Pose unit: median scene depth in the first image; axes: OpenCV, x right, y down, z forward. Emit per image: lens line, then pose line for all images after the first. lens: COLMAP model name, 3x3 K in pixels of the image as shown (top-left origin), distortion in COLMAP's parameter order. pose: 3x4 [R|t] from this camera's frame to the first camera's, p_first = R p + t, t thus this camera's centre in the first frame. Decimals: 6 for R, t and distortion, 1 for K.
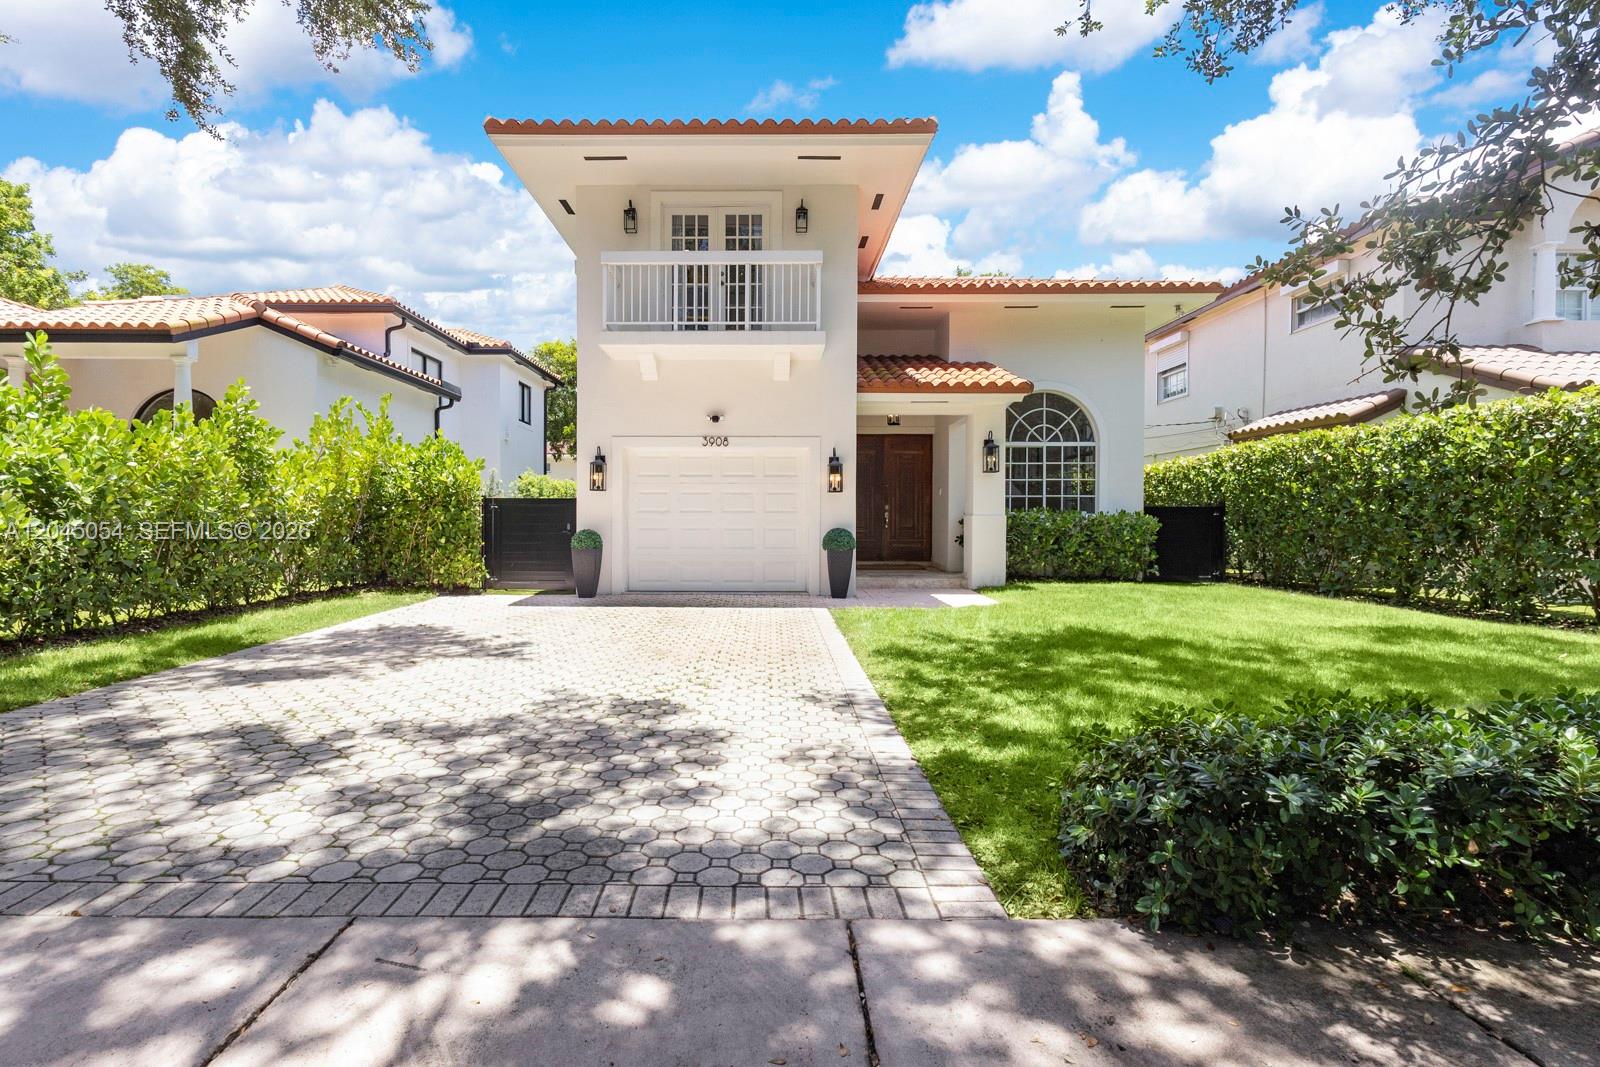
lens RADIAL K [[739.5, 0, 706.1], [0, 739.5, 525.9], [0, 0, 1]] dist [0.004398, 0.000976]
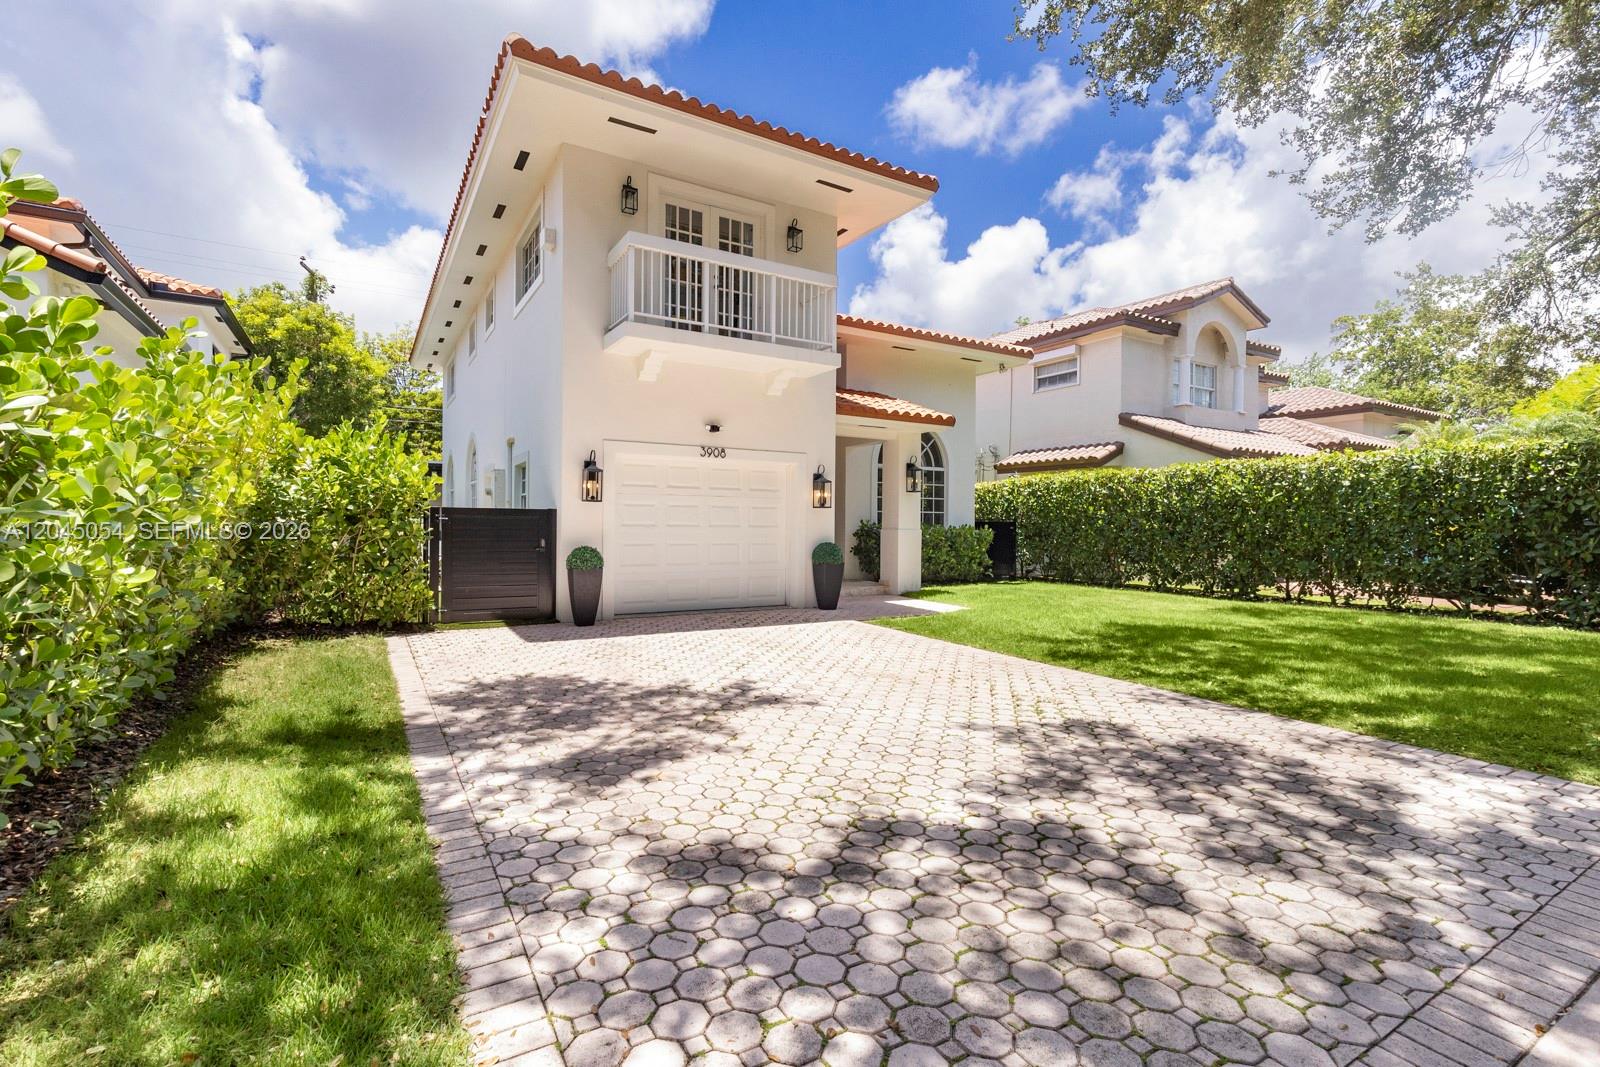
lens RADIAL K [[739.5, 0, 792.6], [0, 739.5, 529.0], [0, 0, 1]] dist [0.004398, 0.000976]
pose [[0.846124, 0.001481, 0.532984, -0.407173], [0.000649, 0.999993, -0.003809, -0.011950], [-0.532985, 0.003569, 0.846117, 0.144533]]
